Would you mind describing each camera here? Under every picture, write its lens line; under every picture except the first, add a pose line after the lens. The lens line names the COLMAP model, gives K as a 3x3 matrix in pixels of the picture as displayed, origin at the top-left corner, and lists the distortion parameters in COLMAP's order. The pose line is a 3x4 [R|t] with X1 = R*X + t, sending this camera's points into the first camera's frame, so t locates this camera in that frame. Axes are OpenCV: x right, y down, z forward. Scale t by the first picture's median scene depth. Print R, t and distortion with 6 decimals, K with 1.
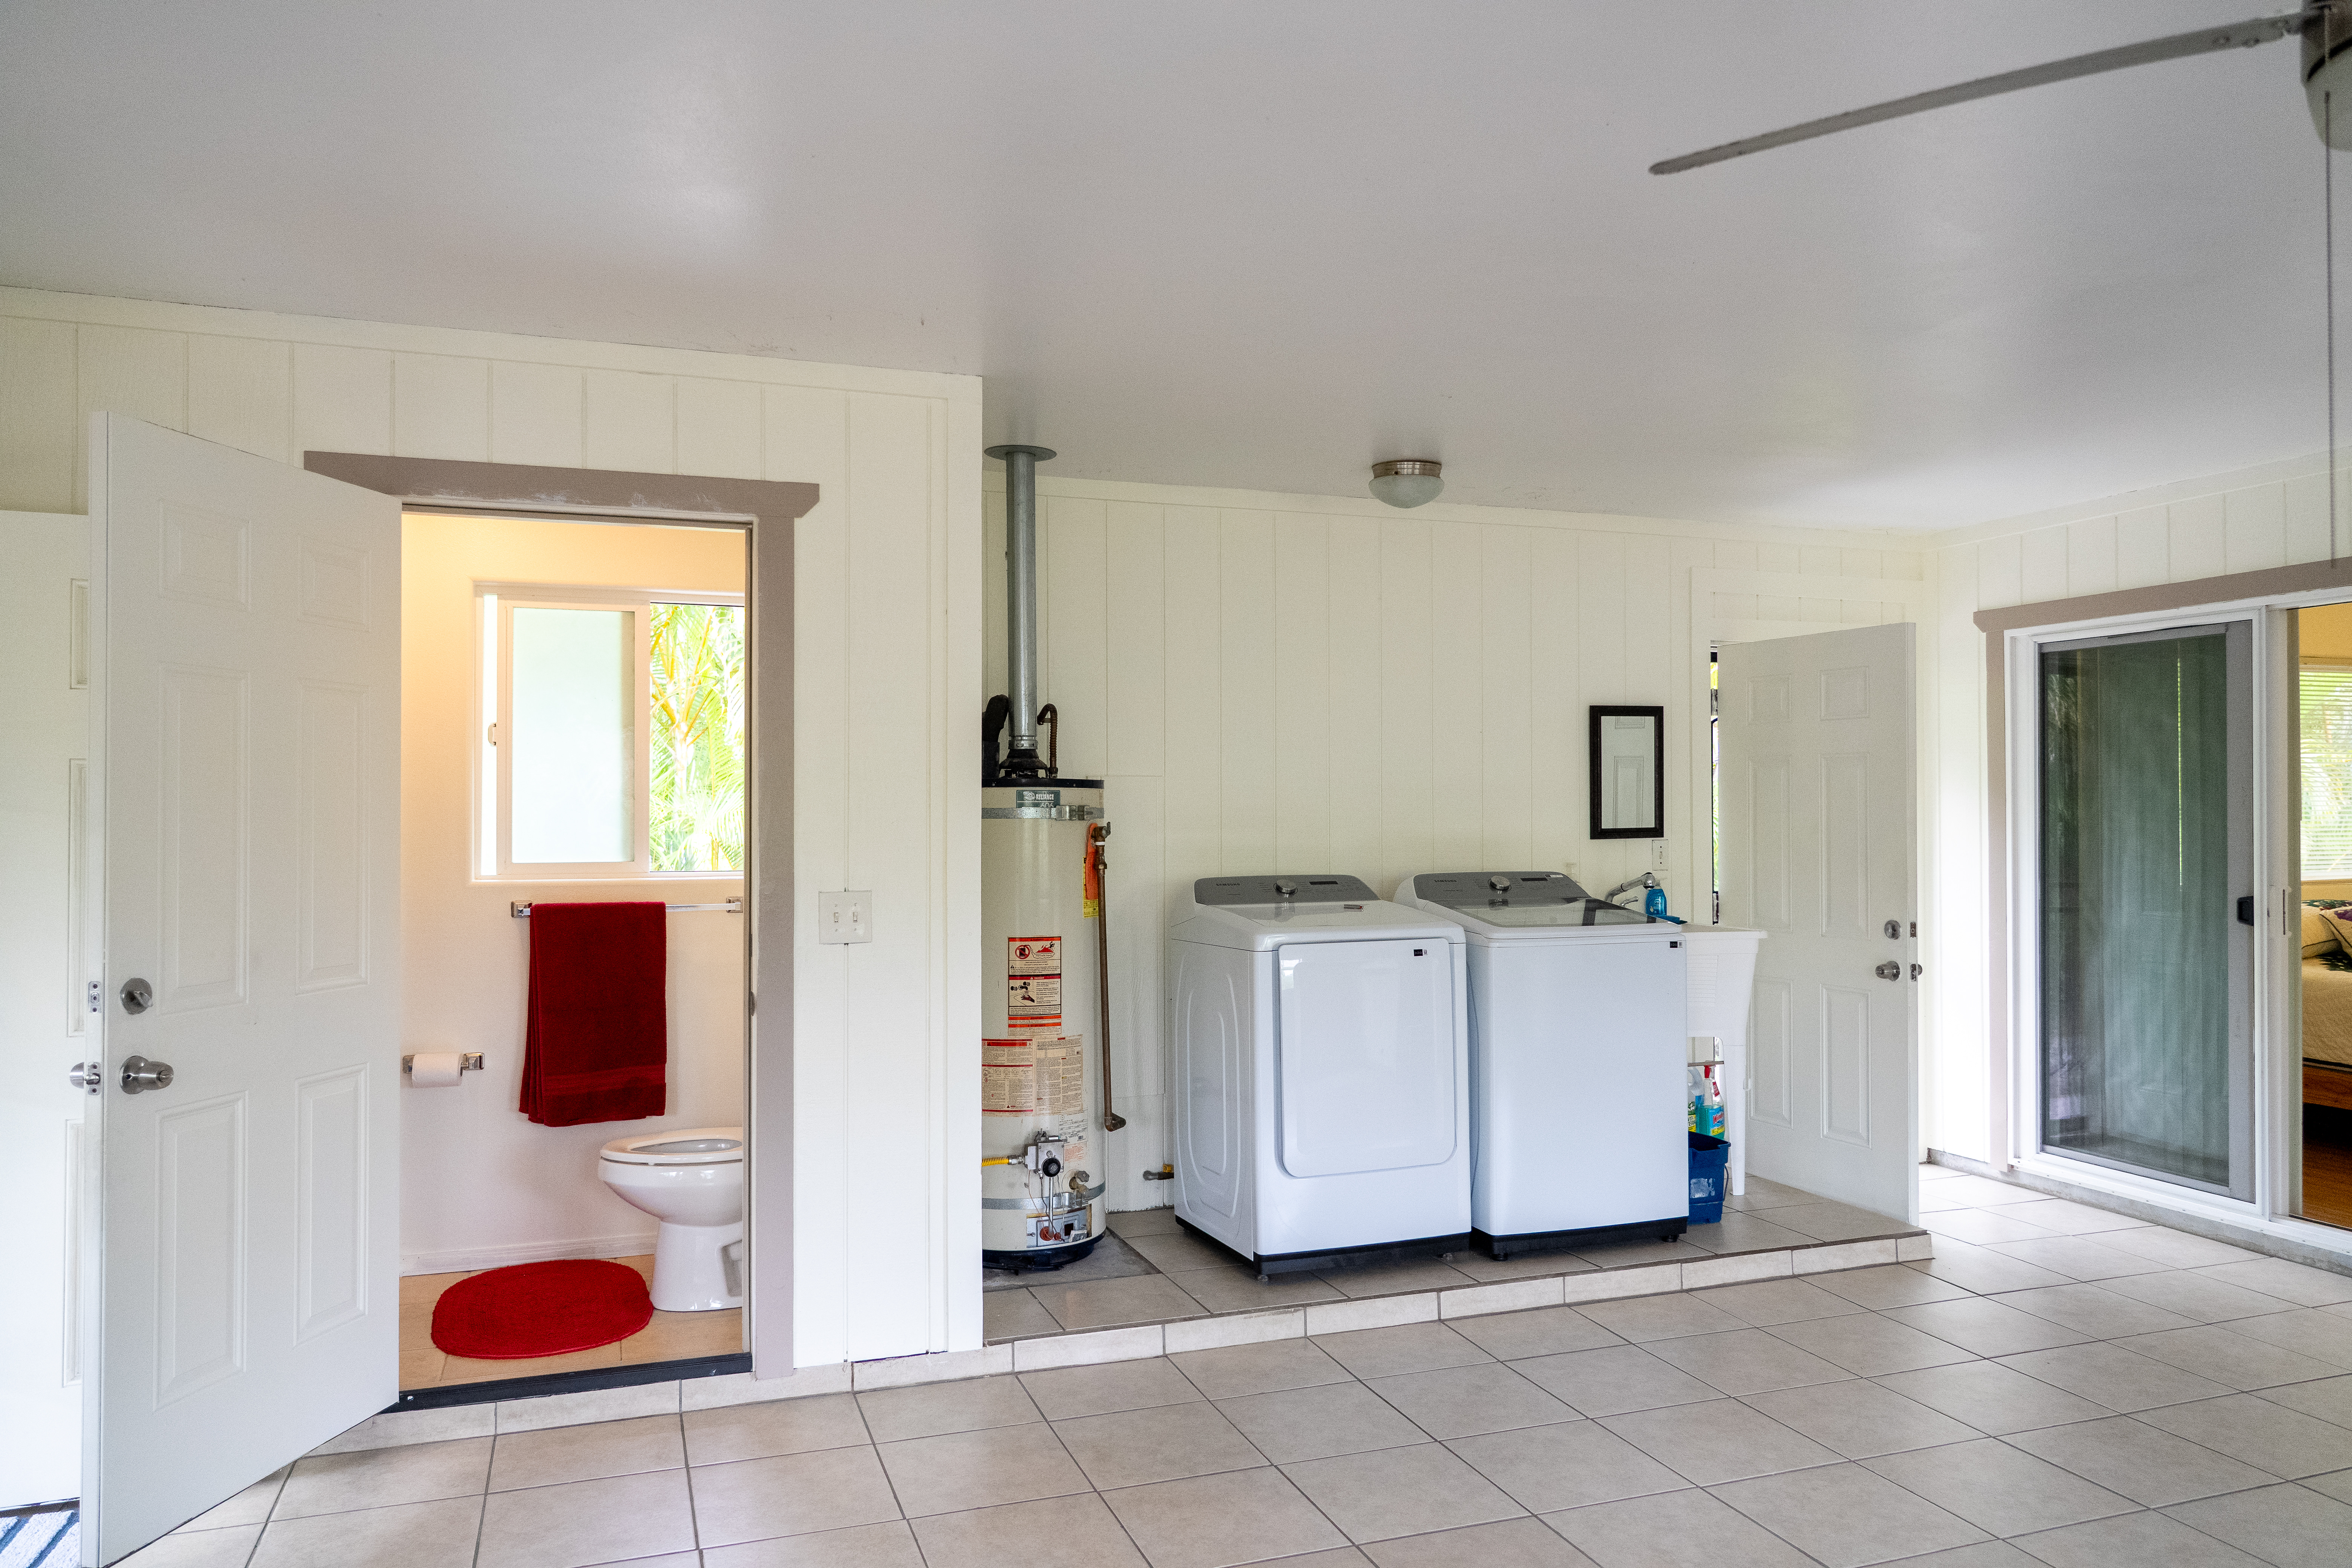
lens RADIAL K [[1603.3, 0, 1183.7], [0, 1603.3, 792.1], [0, 0, 1]] dist [-0.002995, -0.005291]
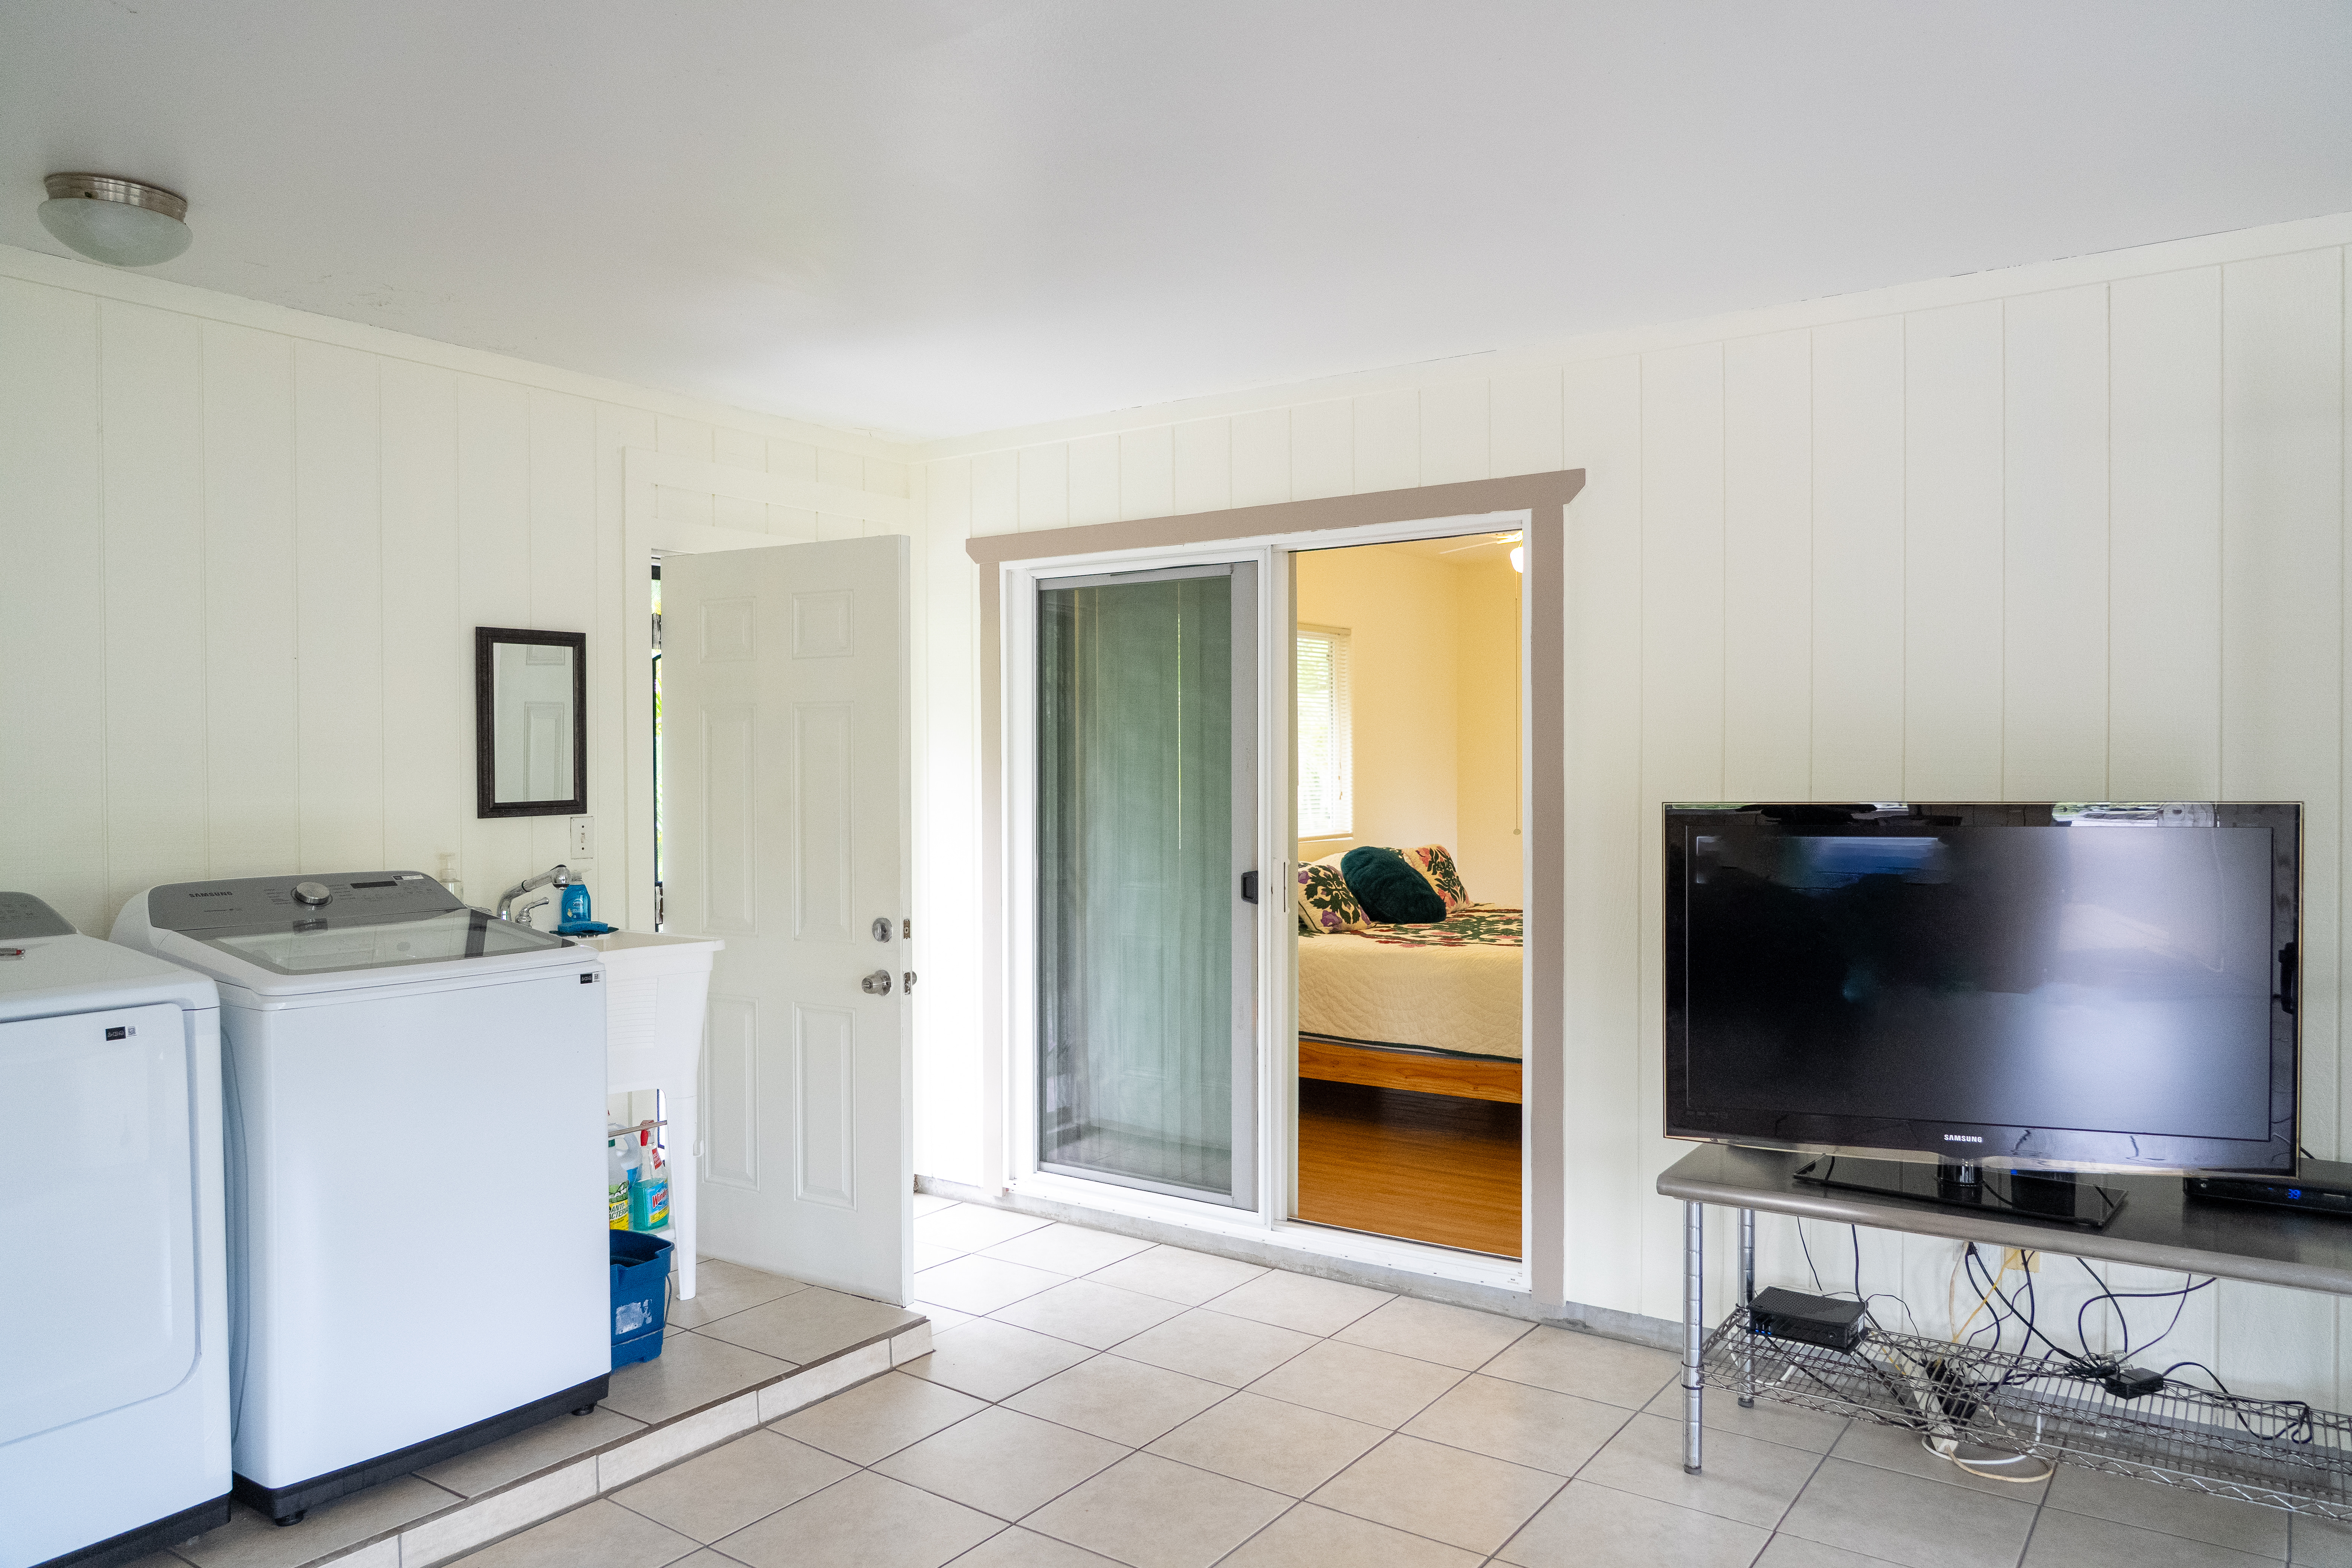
lens RADIAL K [[1603.3, 0, 1181.2], [0, 1603.3, 789.1], [0, 0, 1]] dist [-0.002995, -0.005291]
pose [[0.814363, -0.009302, 0.580281, 0.110797], [-0.004177, 0.999752, 0.021888, 0.000062], [-0.580341, -0.020249, 0.814122, 0.285841]]
